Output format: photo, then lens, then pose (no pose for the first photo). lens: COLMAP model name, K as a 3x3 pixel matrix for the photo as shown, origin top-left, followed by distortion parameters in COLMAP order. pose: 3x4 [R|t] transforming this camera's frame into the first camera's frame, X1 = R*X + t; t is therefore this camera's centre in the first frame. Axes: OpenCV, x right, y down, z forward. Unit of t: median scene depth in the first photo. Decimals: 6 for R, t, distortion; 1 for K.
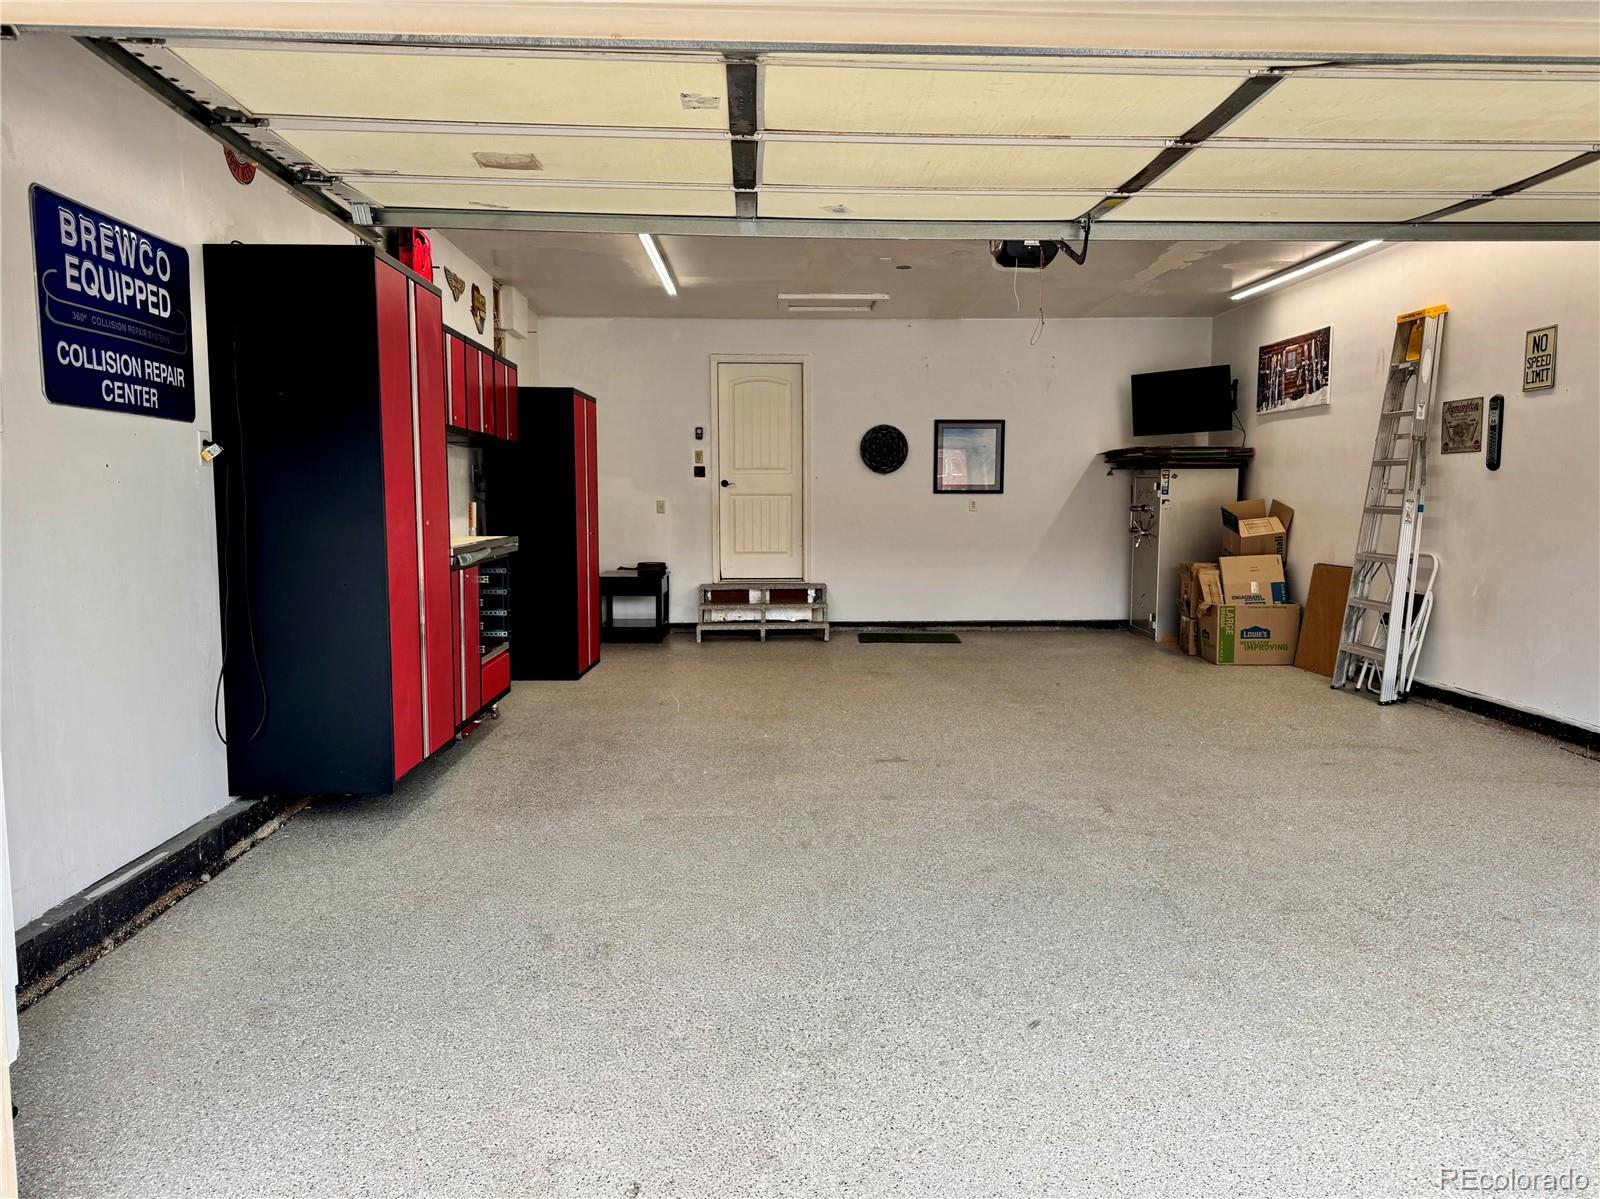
lens RADIAL K [[1221.3, 0, 800.0], [0, 1221.3, 599.5], [0, 0, 1]] dist [0.116871, -0.166762]
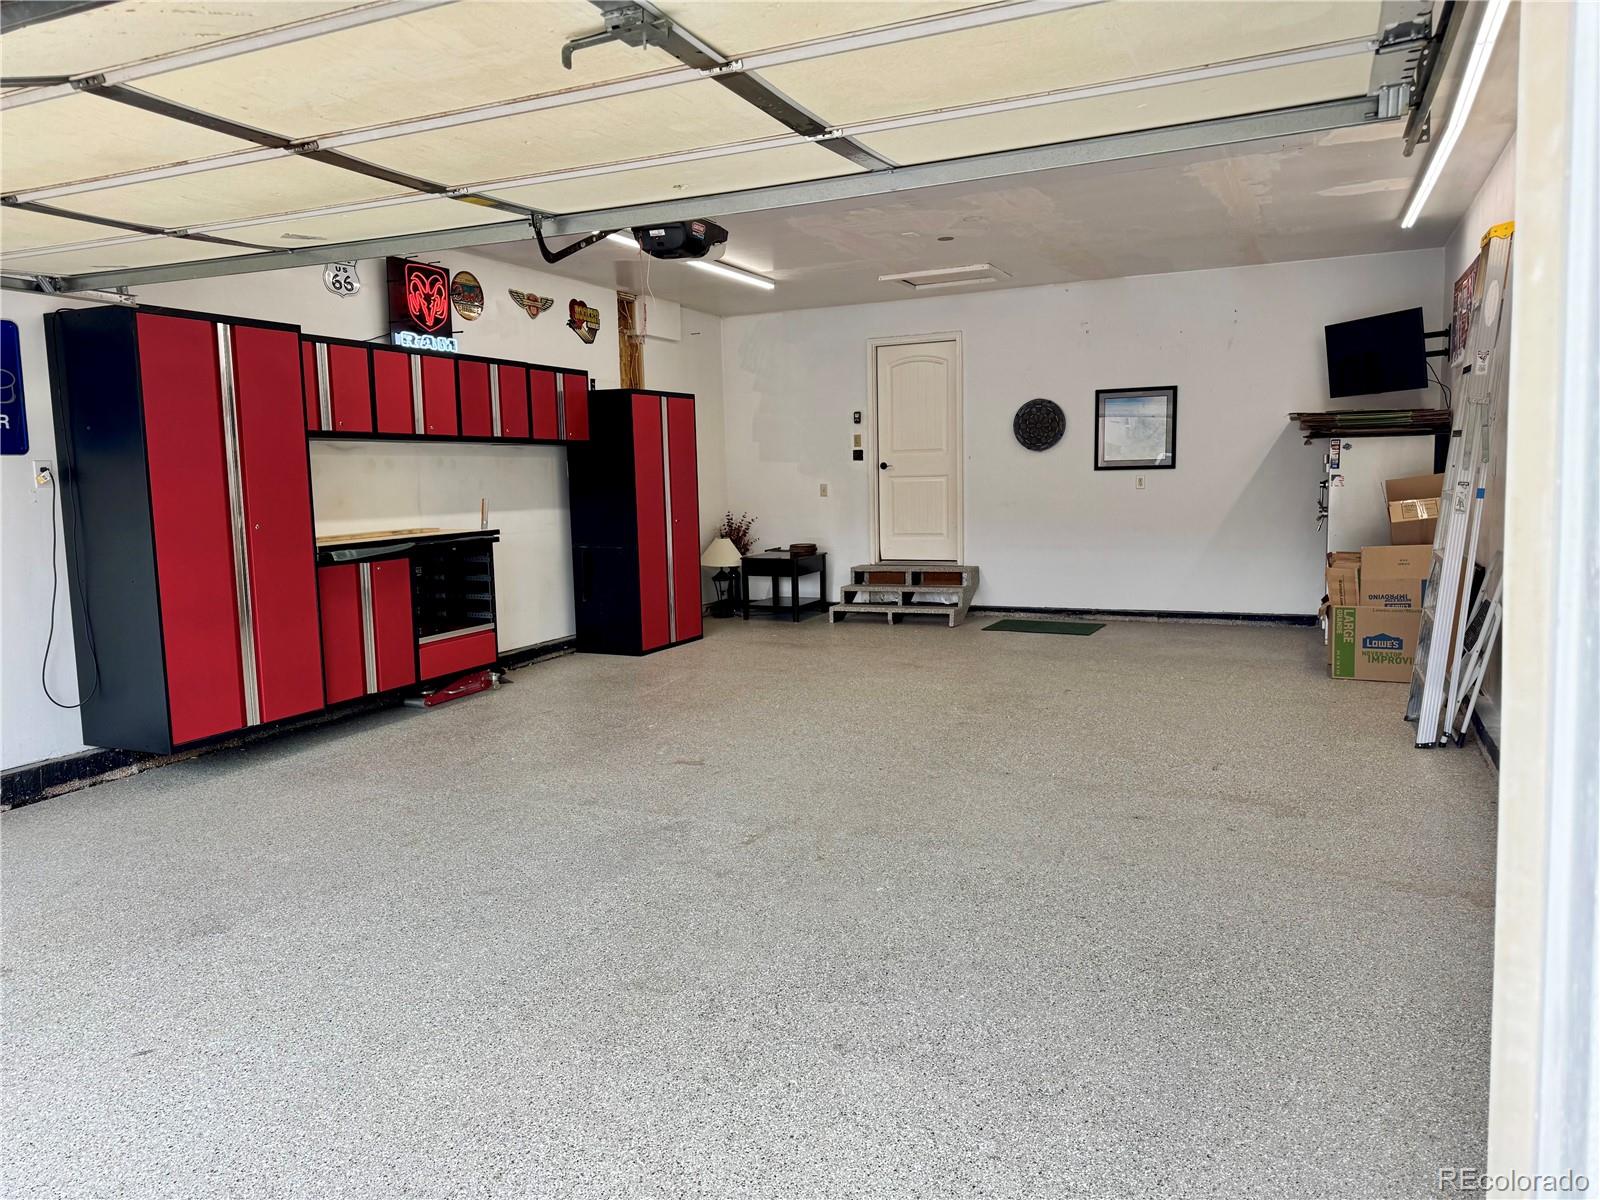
lens RADIAL K [[1145.5, 0, 747.3], [0, 1145.5, 587.6], [0, 0, 1]] dist [0.132474, -0.225999]
pose [[0.883936, 0.025406, -0.466917, 0.294974], [-0.014104, 0.999517, 0.027684, -0.019726], [0.467394, -0.017885, 0.883868, 0.109975]]
